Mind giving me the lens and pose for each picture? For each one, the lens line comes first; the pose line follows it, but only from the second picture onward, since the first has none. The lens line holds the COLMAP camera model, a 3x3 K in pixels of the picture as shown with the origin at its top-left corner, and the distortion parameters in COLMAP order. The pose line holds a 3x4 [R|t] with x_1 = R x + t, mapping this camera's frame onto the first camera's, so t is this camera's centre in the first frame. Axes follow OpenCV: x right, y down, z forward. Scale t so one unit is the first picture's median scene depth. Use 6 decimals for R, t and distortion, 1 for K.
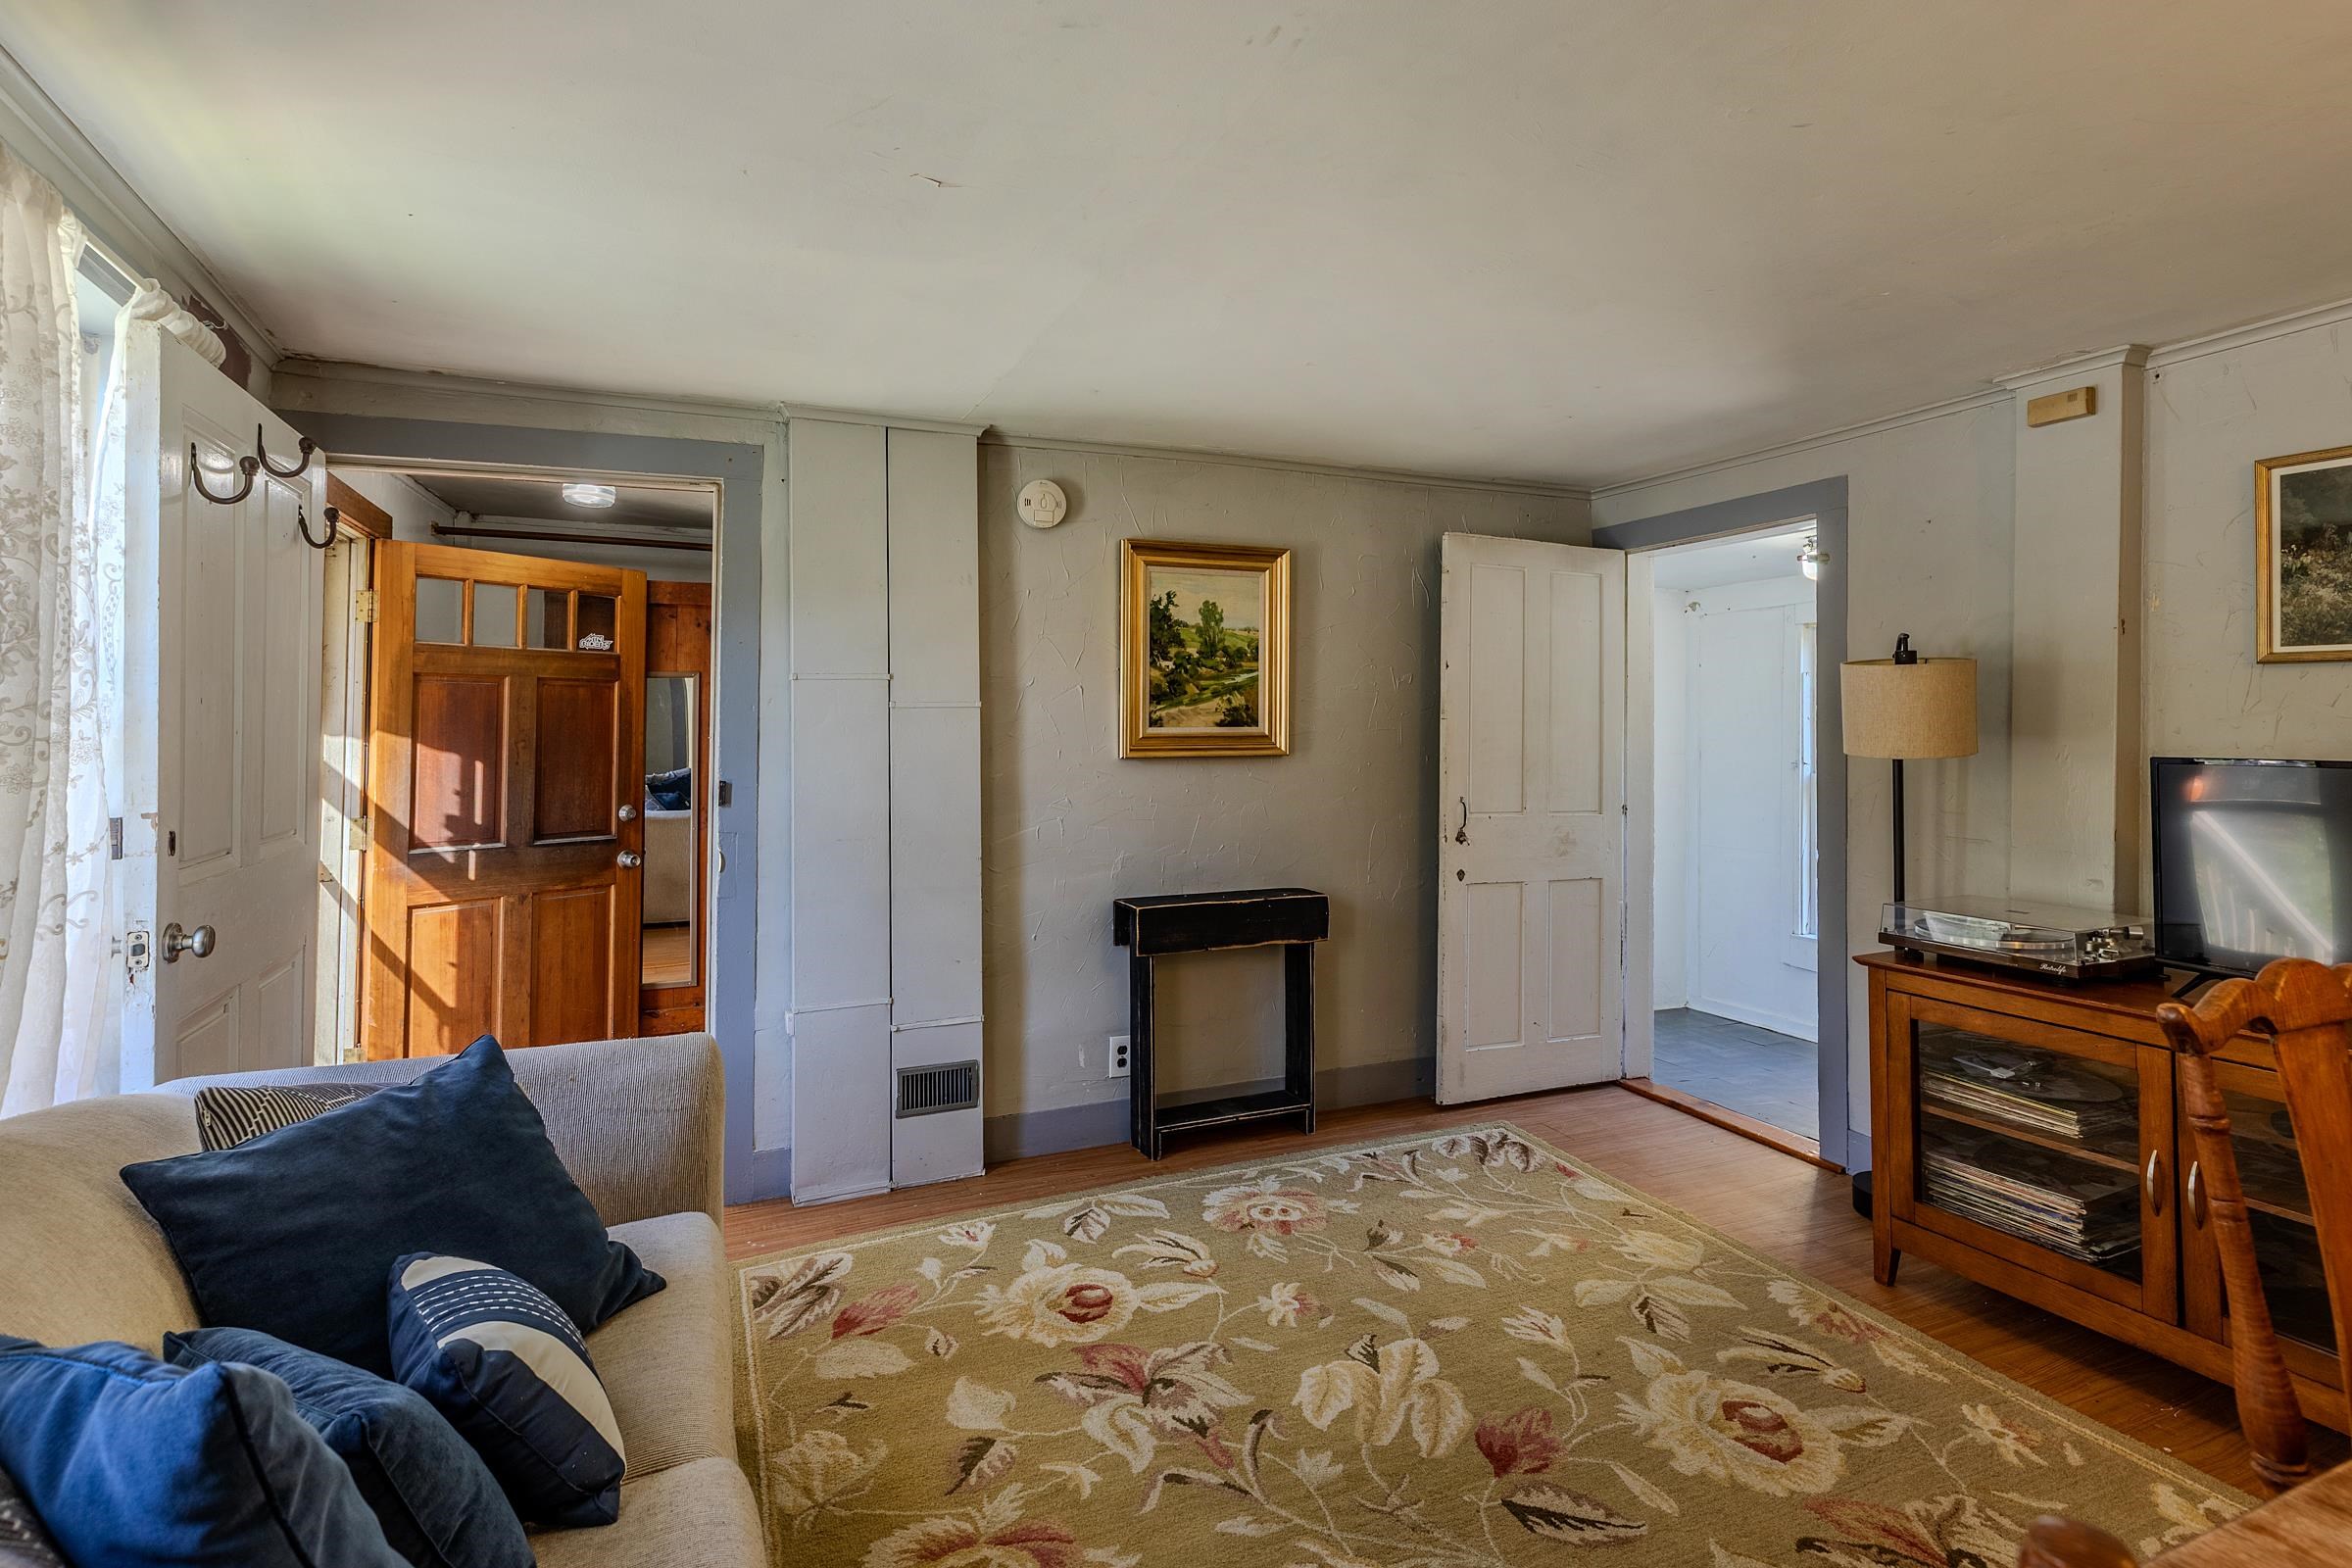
lens RADIAL K [[1135.0, 0, 1179.0], [0, 1135.0, 709.9], [0, 0, 1]] dist [0.001968, -0.000015]
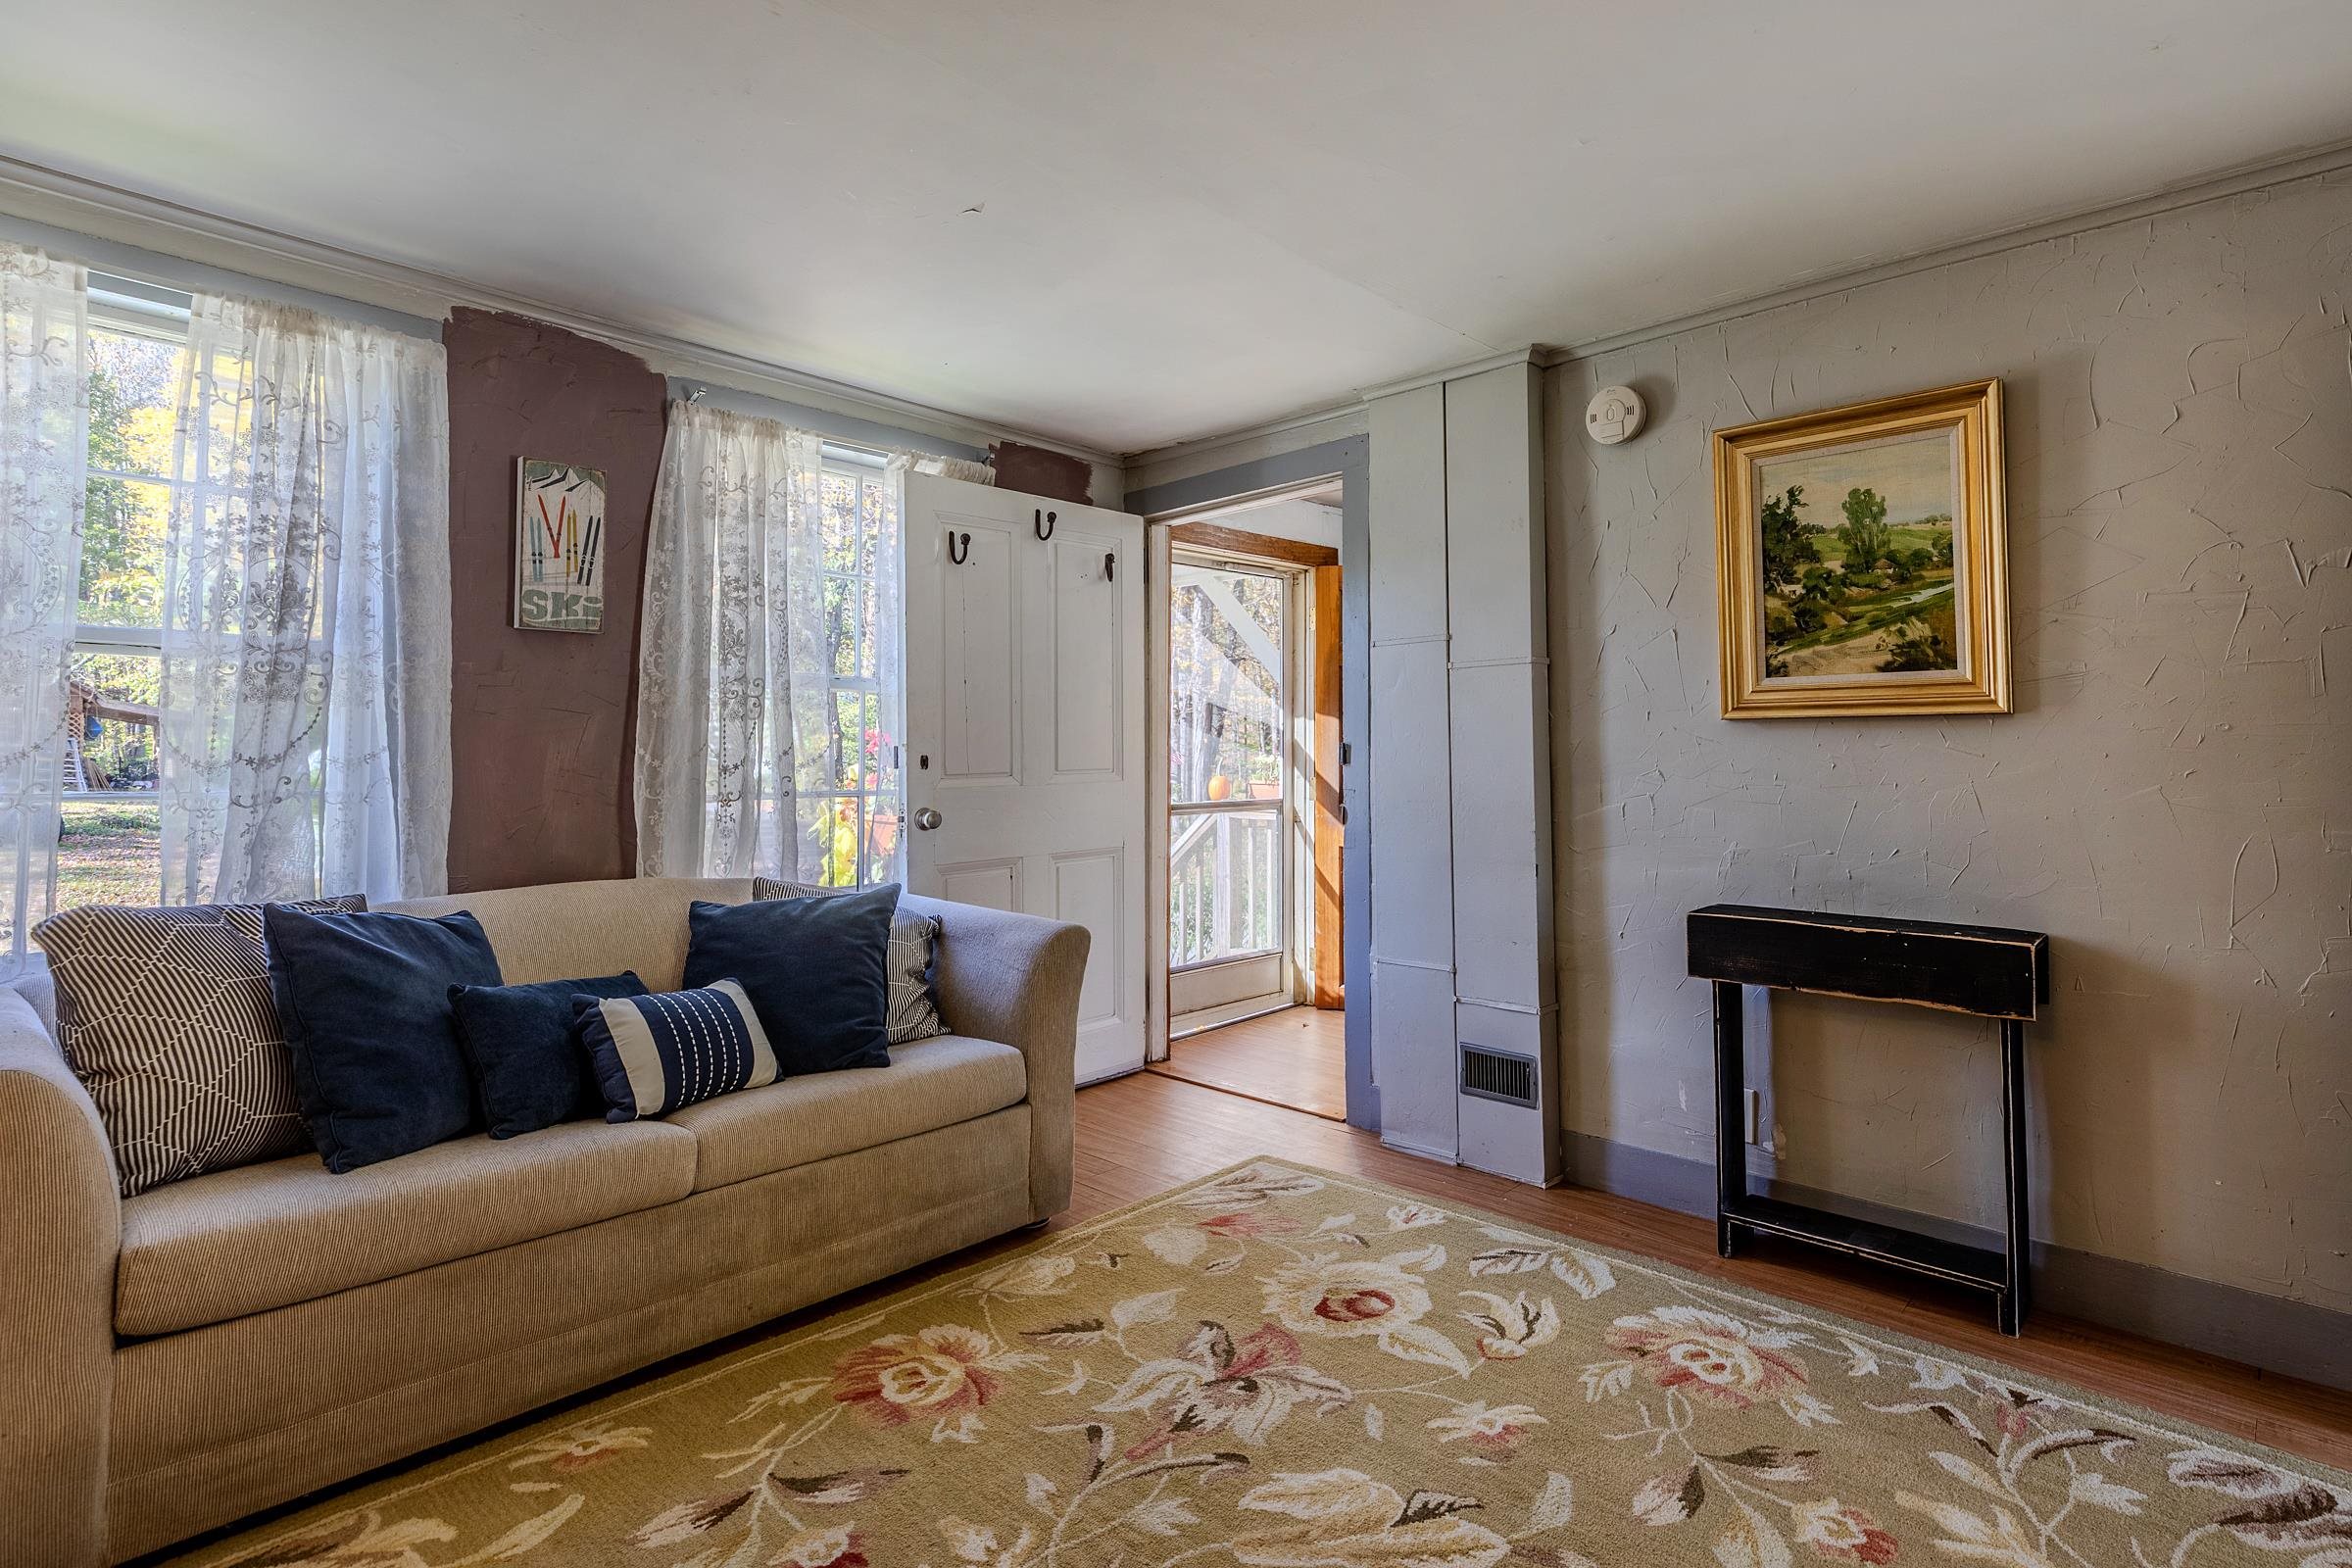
lens RADIAL K [[1215.6, 0, 1375.3], [0, 1215.6, 736.8], [0, 0, 1]] dist [0.002147, -0.000098]
pose [[0.425076, -0.012621, -0.905070, 0.605272], [0.019164, 0.999804, -0.004941, 0.055148], [0.904955, -0.015244, 0.425235, 0.455947]]
